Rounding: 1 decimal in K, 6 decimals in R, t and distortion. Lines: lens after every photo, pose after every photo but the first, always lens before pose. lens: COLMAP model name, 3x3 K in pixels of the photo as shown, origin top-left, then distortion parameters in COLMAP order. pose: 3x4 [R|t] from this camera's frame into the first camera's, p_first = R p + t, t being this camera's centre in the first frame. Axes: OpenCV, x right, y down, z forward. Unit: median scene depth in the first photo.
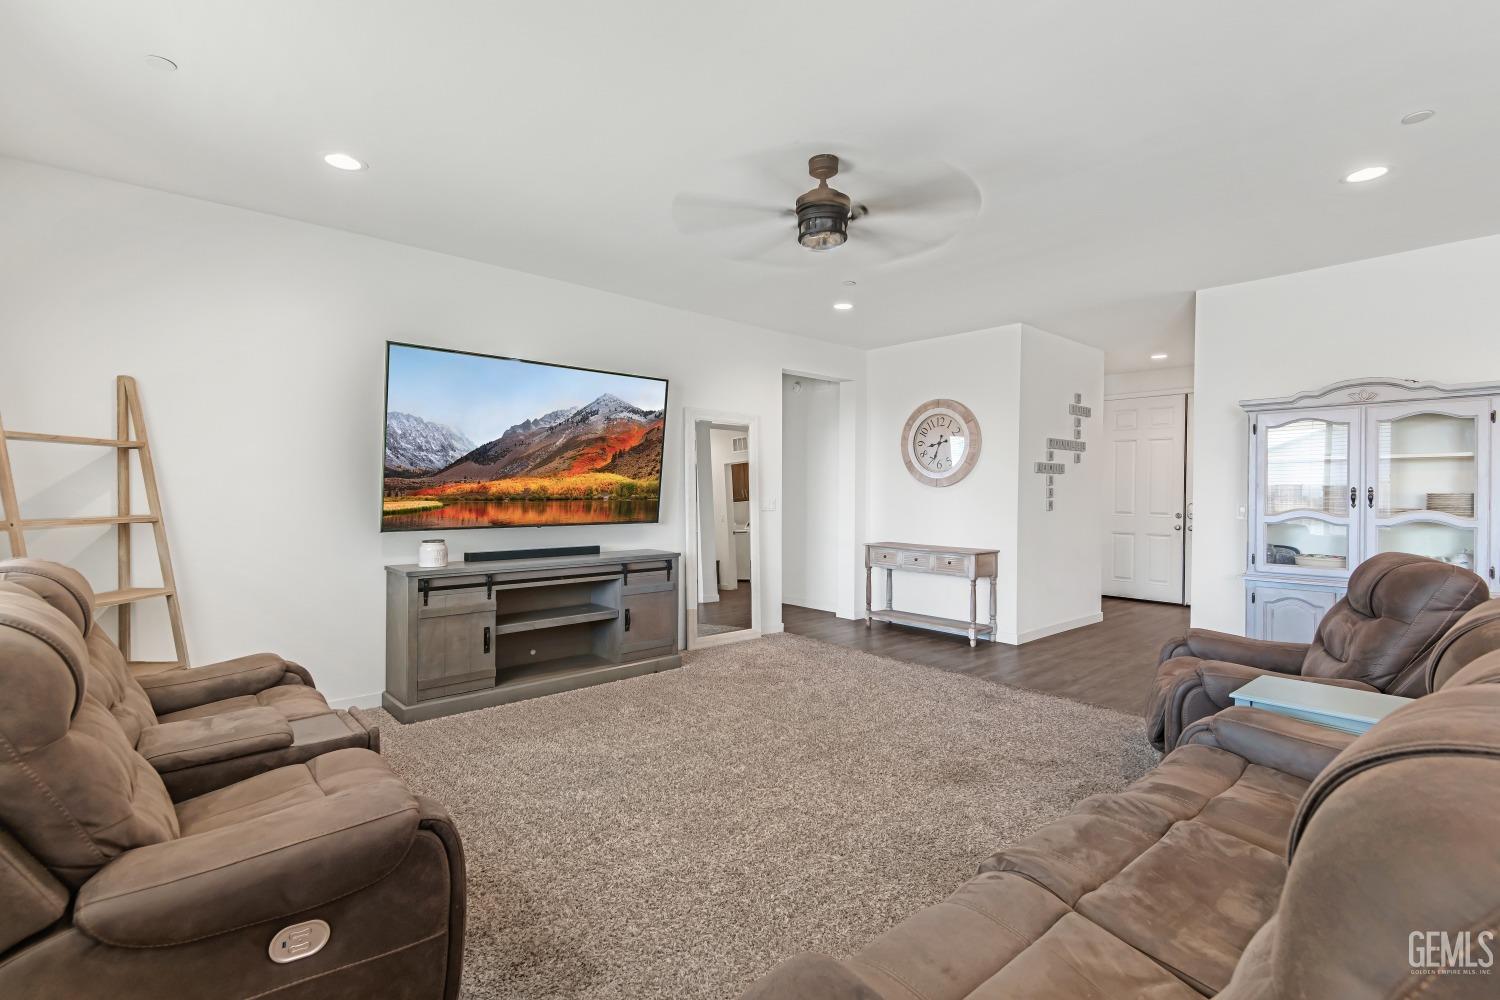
lens RADIAL K [[675.1, 0, 754.1], [0, 675.1, 491.4], [0, 0, 1]] dist [0.018292, -0.007207]
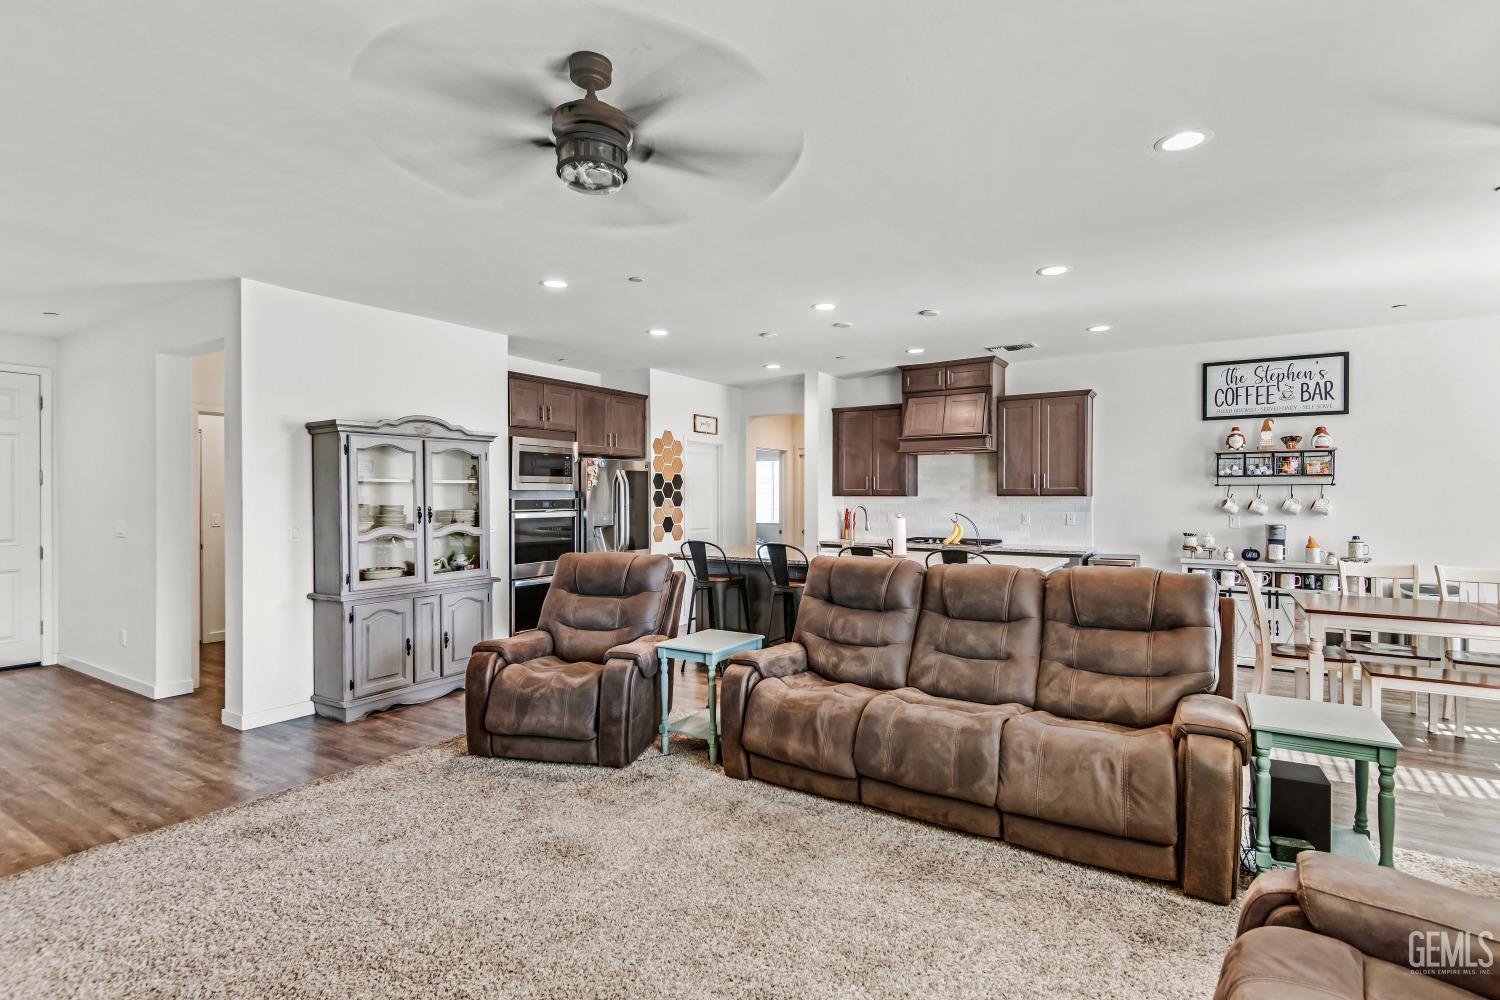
lens RADIAL K [[734.5, 0, 757.3], [0, 734.5, 495.3], [0, 0, 1]] dist [0.010853, -0.003666]
pose [[-0.267388, -0.004637, 0.963578, -0.439732], [0.003524, 0.999977, 0.005790, -0.026208], [-0.963582, 0.004944, -0.267366, 0.644444]]
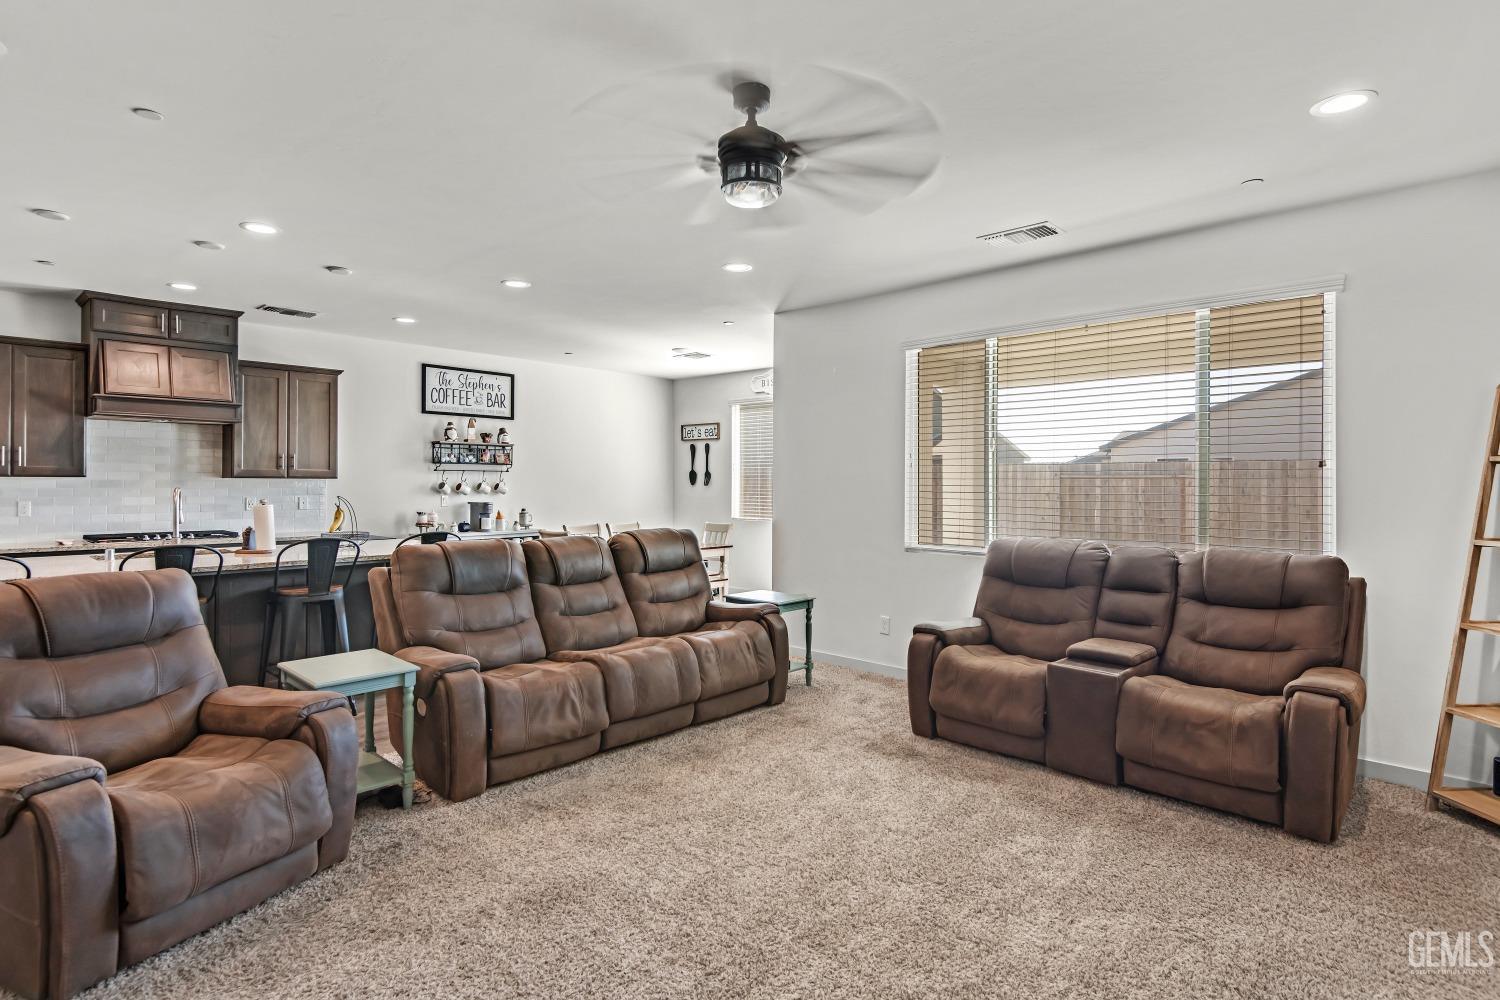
lens RADIAL K [[772.3, 0, 755.1], [0, 772.3, 487.9], [0, 0, 1]] dist [0.013737, -0.004904]
pose [[-0.996683, -0.011112, -0.080616, 0.099981], [-0.011993, 0.999873, 0.010455, -0.021707], [0.080489, 0.011387, -0.996690, 1.187237]]
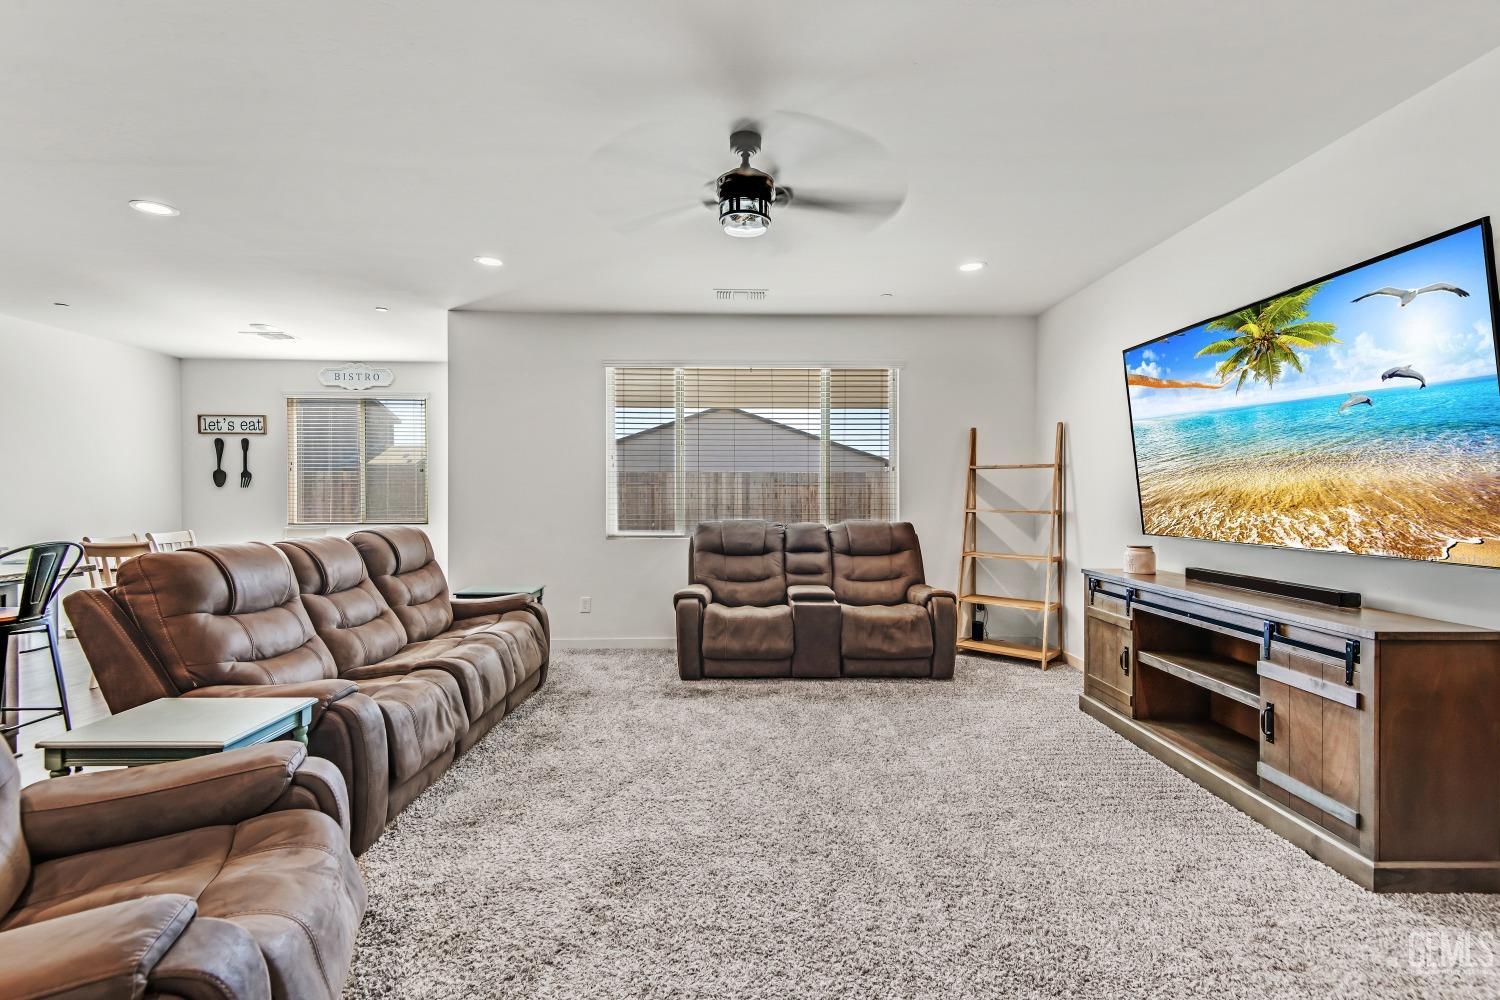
lens RADIAL K [[675.1, 0, 755.7], [0, 675.1, 498.6], [0, 0, 1]] dist [0.018292, -0.007207]
pose [[-0.644359, -0.001628, -0.764722, 0.505866], [-0.007221, 0.999966, 0.003956, 0.005760], [0.764689, 0.008071, -0.644349, 1.013809]]
